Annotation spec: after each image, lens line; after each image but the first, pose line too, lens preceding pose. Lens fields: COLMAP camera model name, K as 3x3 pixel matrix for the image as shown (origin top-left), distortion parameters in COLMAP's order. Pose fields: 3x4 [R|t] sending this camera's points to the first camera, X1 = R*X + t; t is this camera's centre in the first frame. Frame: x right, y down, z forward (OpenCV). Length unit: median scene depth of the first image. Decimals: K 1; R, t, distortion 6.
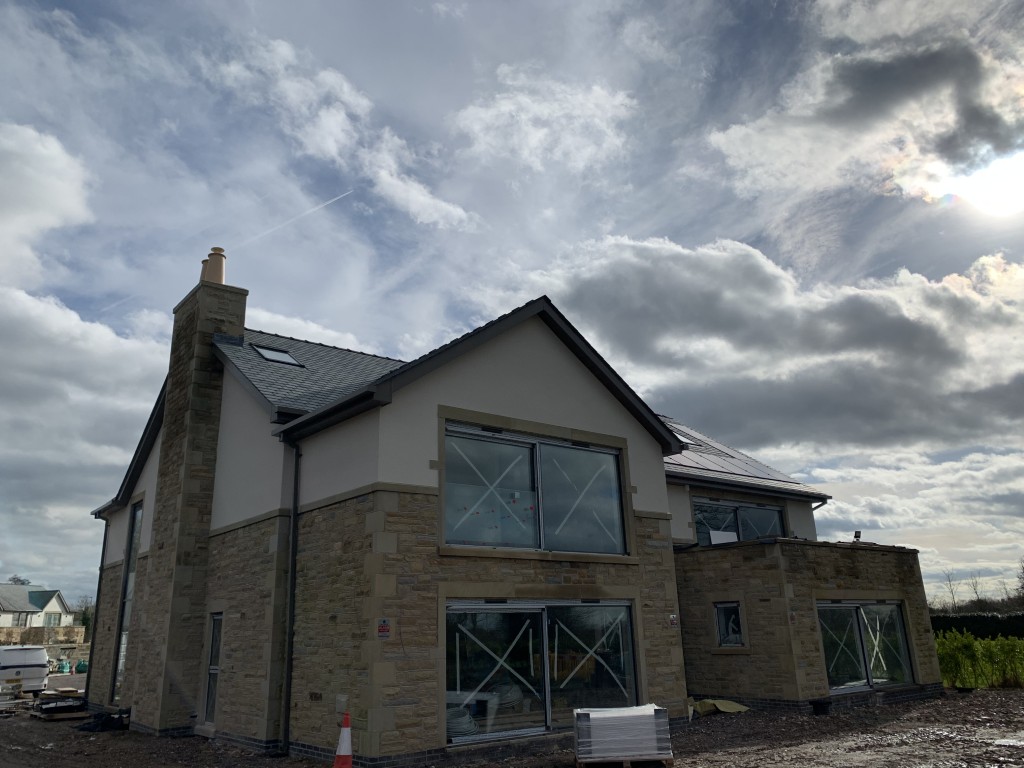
lens RADIAL K [[780.1, 0, 511.3], [0, 780.1, 383.0], [0, 0, 1]] dist [0.028256, -0.021668]
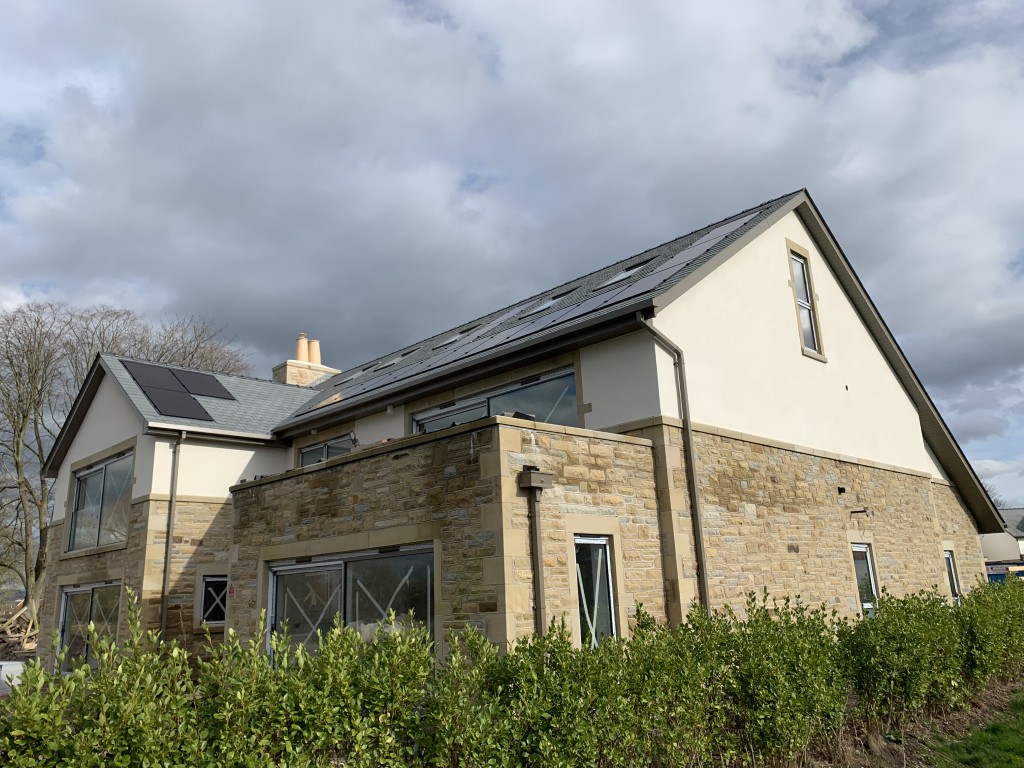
lens RADIAL K [[780.1, 0, 511.8], [0, 780.1, 382.5], [0, 0, 1]] dist [0.028256, -0.021668]
pose [[0.107785, -0.236117, -0.965728, 1.069772], [0.337178, 0.922496, -0.187914, 0.321273], [0.935251, -0.305368, 0.179044, 1.087690]]
